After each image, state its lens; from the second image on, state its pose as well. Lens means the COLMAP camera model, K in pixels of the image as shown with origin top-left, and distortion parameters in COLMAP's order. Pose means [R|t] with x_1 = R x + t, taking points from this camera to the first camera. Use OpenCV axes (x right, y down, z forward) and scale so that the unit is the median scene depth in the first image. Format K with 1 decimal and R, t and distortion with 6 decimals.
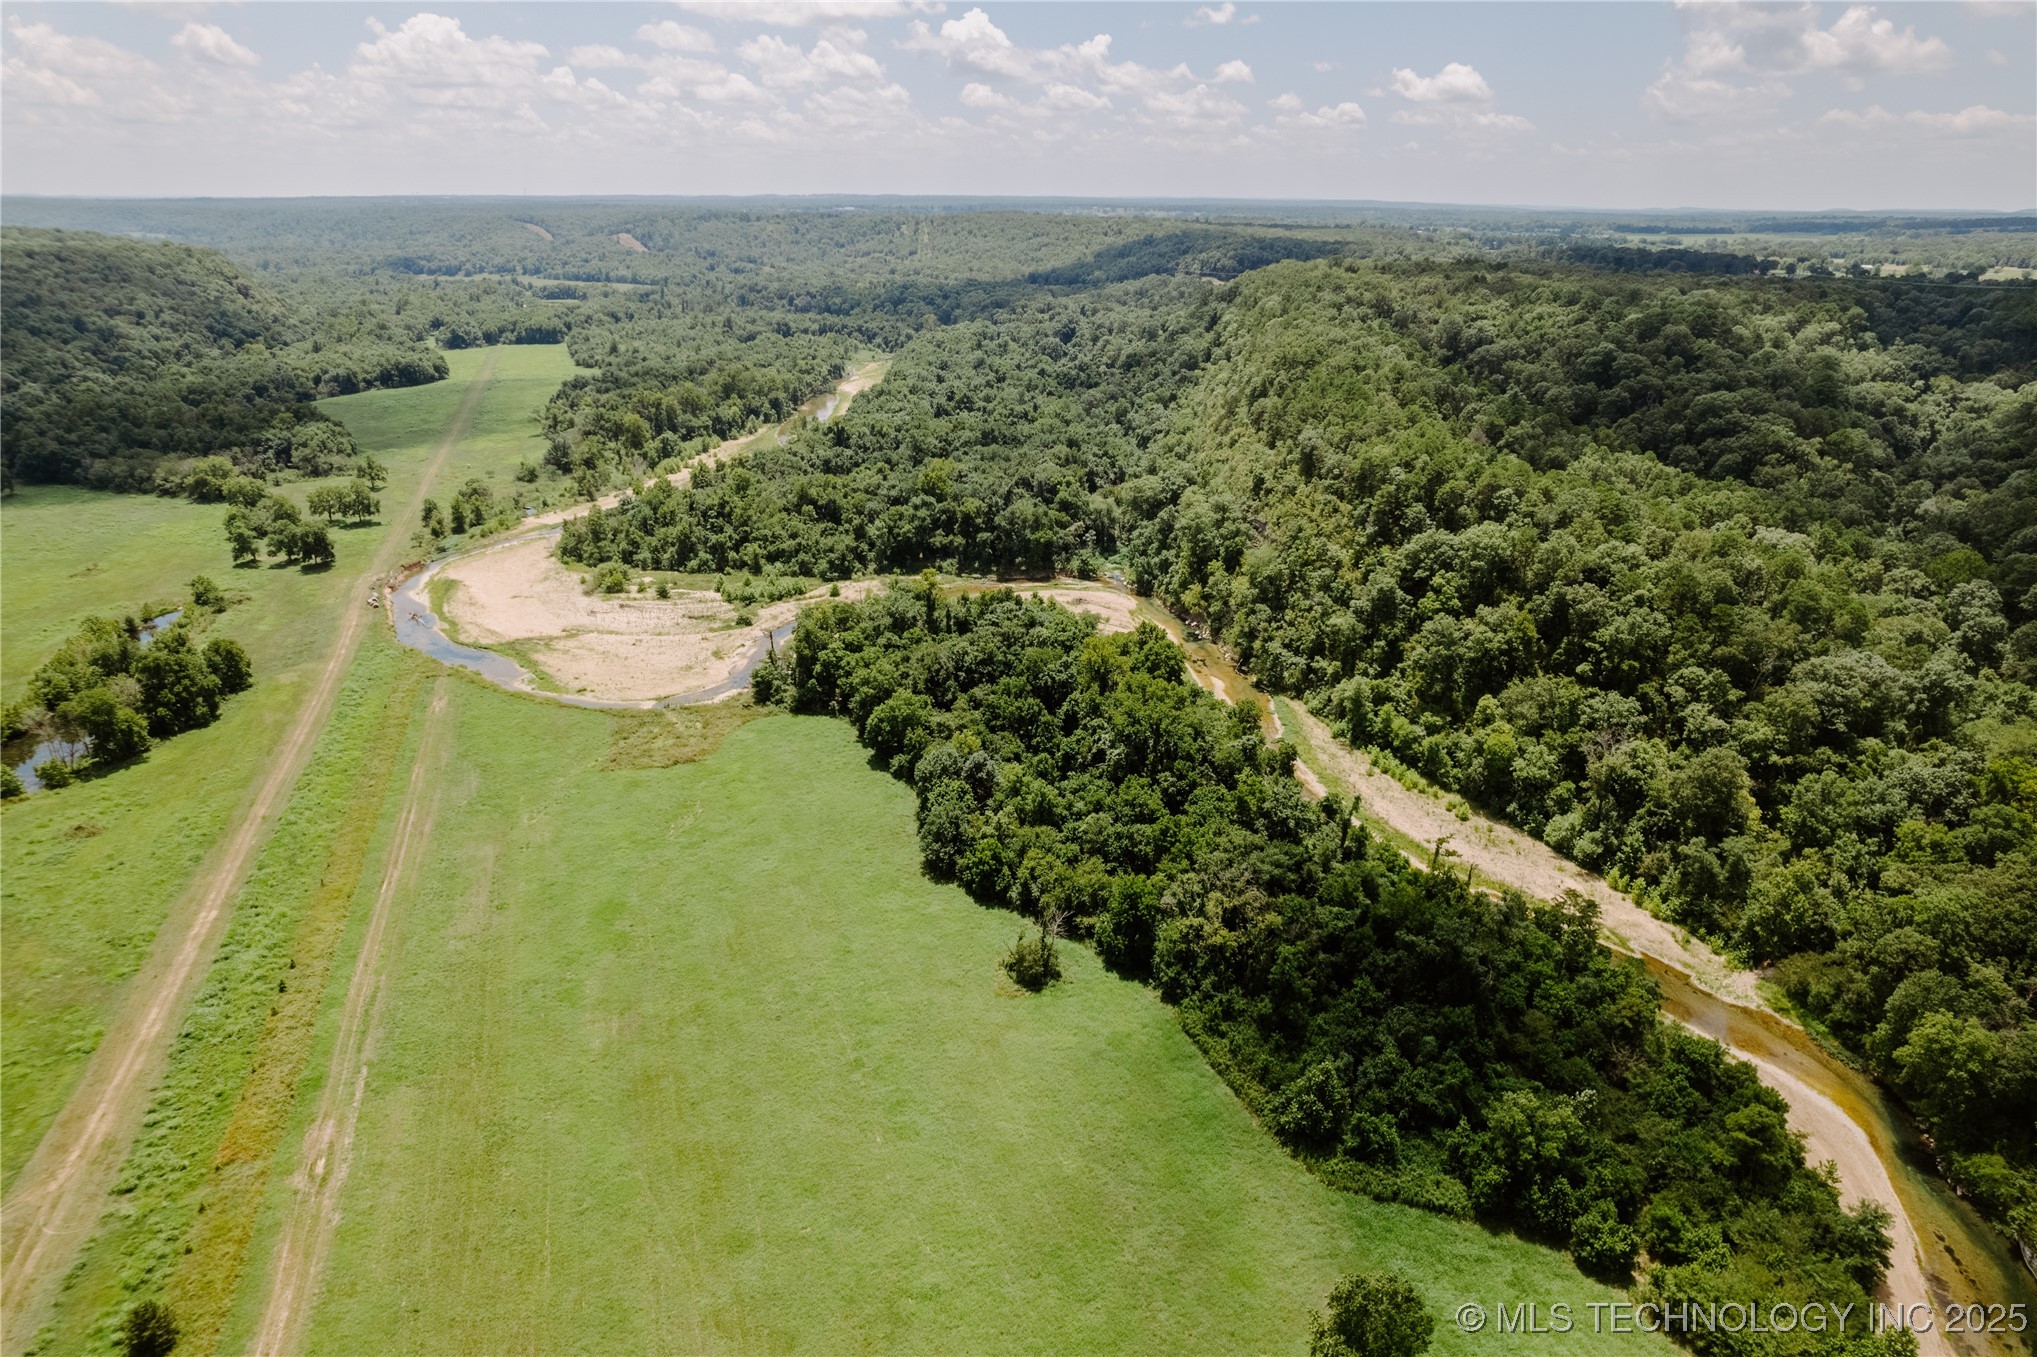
lens RADIAL K [[1285.0, 0, 1018.5], [0, 1285.0, 678.5], [0, 0, 1]] dist [-0.064566, 0.000944]
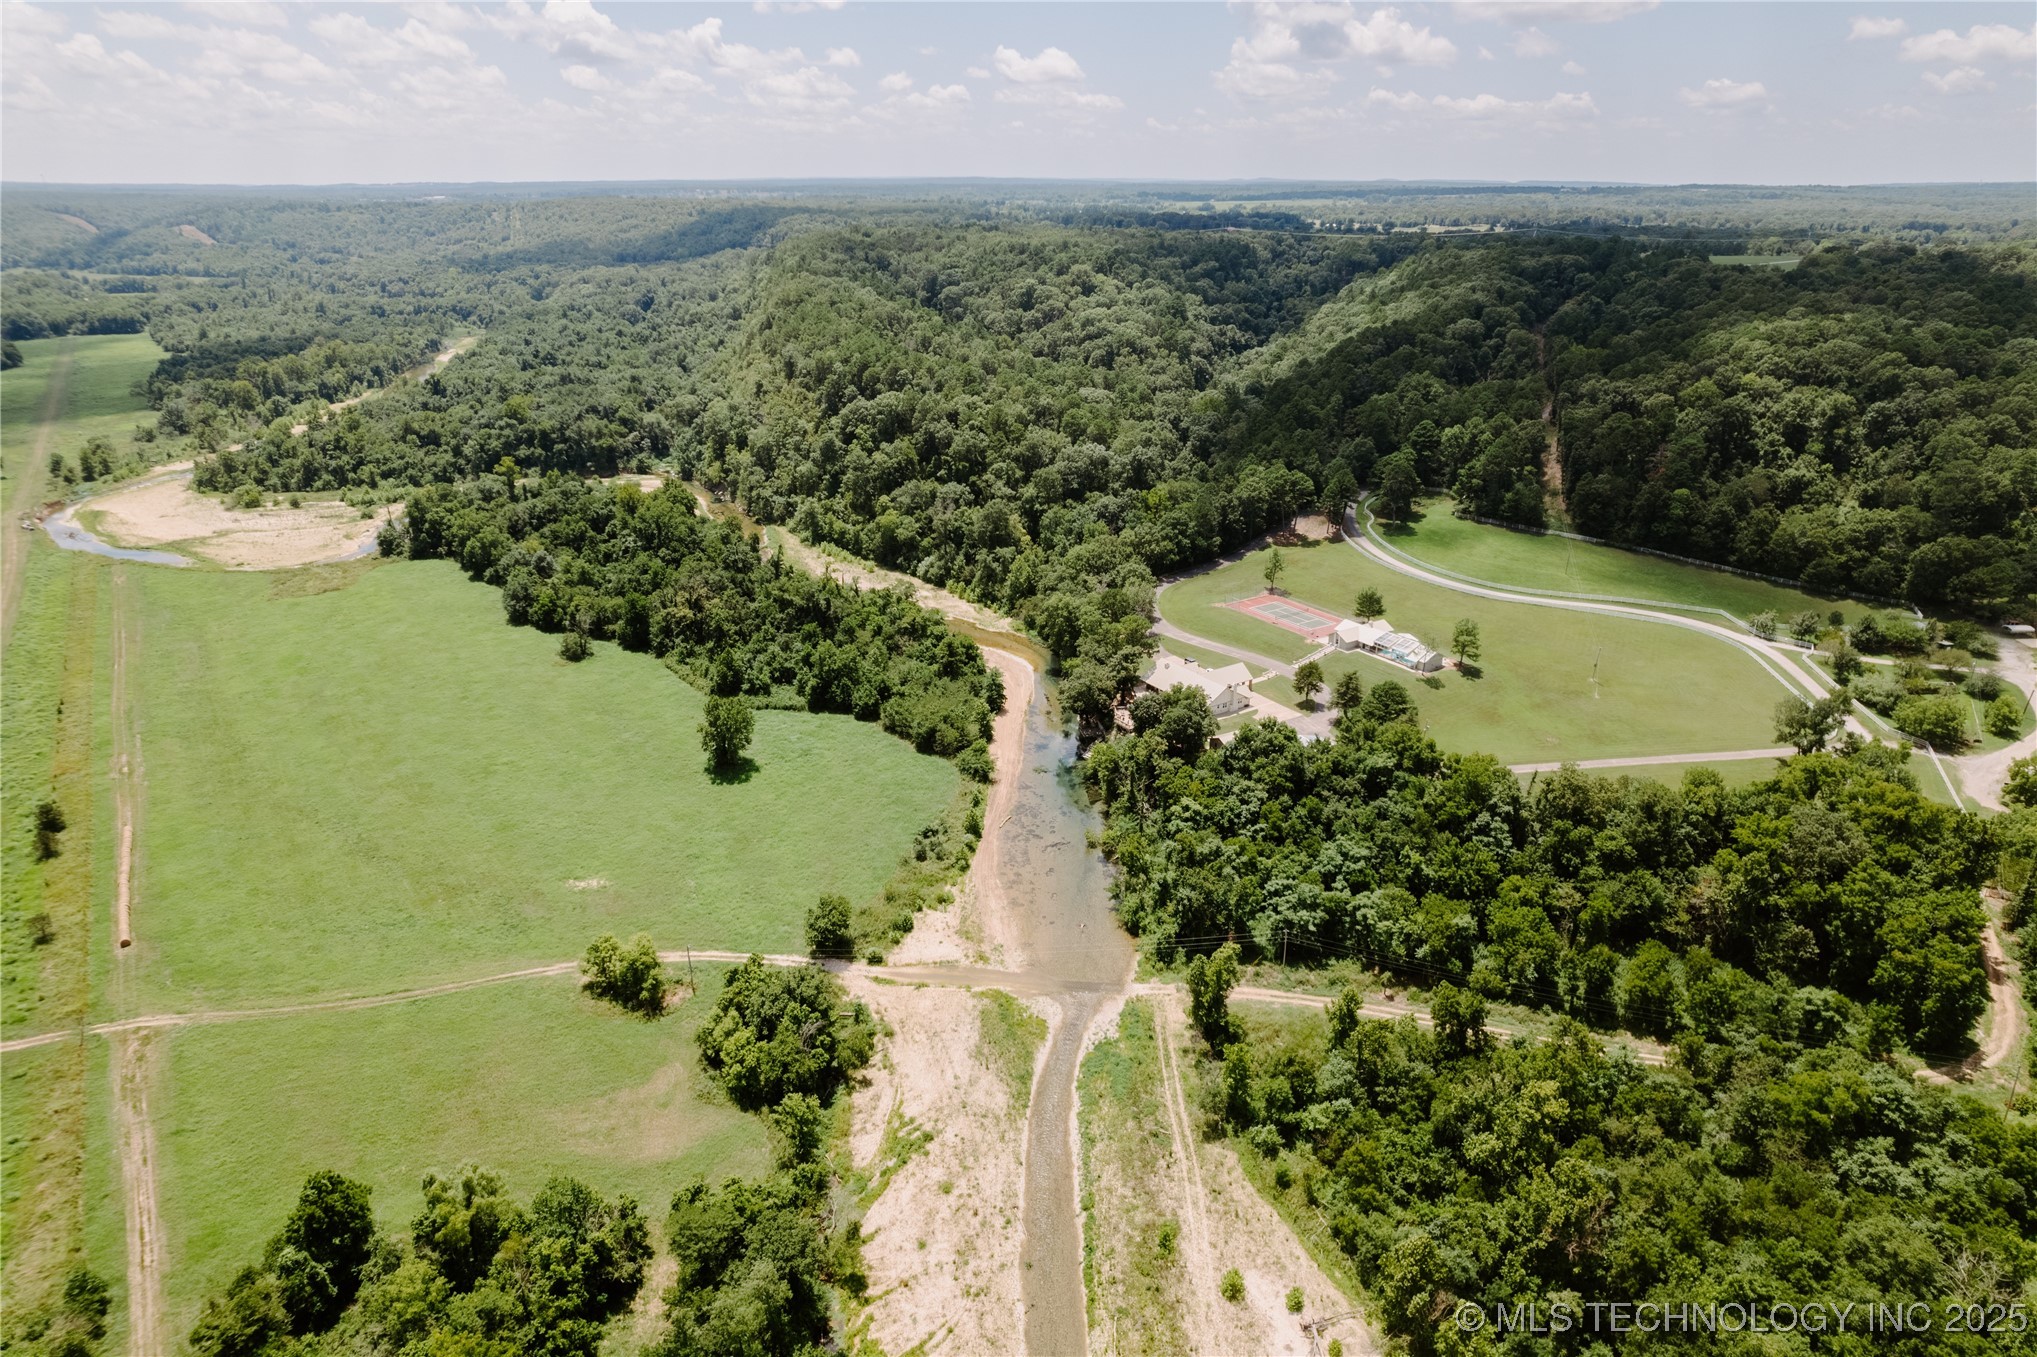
lens RADIAL K [[1233.2, 0, 1018.5], [0, 1233.2, 678.5], [0, 0, 1]] dist [-0.108927, 0.076682]
pose [[0.955899, -0.112209, 0.271414, 0.060325], [0.104061, 0.993585, 0.044278, 0.119241], [-0.274641, -0.014082, 0.961444, -0.311981]]
